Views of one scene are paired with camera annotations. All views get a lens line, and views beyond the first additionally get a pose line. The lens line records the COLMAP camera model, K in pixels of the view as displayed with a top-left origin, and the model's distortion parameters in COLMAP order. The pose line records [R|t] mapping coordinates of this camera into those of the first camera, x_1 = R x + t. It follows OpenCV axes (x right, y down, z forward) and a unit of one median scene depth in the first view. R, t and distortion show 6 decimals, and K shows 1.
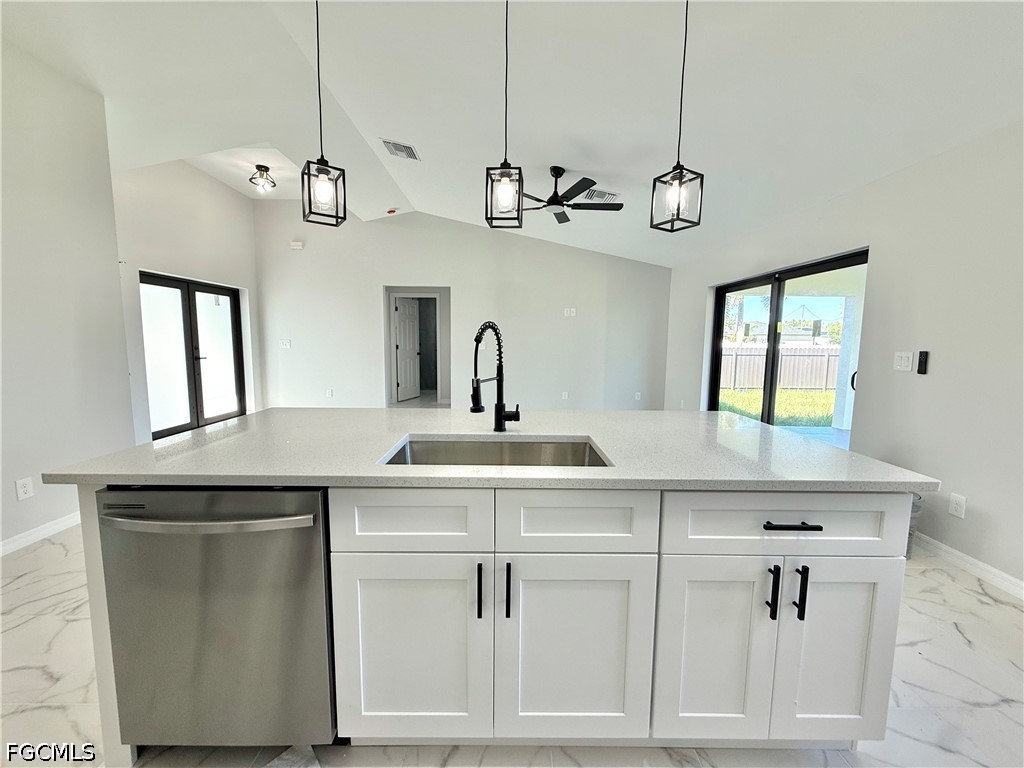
lens RADIAL K [[408.0, 0, 511.8], [0, 408.0, 385.0], [0, 0, 1]] dist [0.002842, 0.000327]
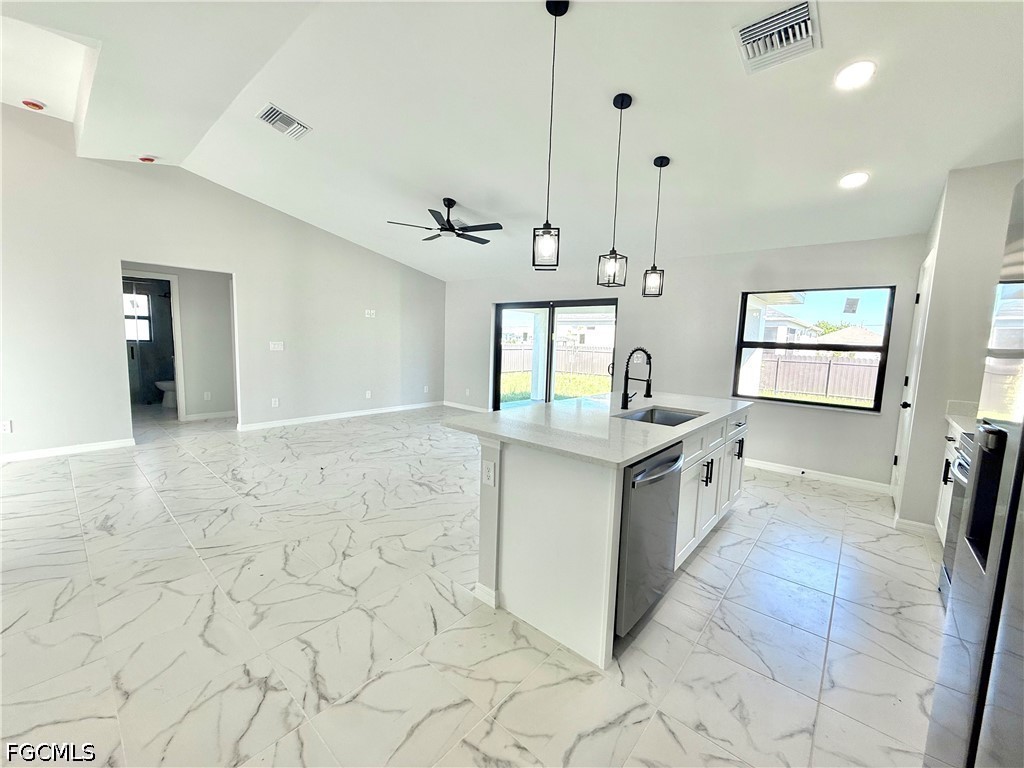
lens RADIAL K [[408.0, 0, 507.4], [0, 408.0, 383.6], [0, 0, 1]] dist [0.002842, 0.000327]
pose [[0.666397, -0.072740, 0.742041, -0.414145], [0.058998, 0.997254, 0.044774, -0.028725], [-0.743259, 0.013942, 0.668858, 0.058503]]
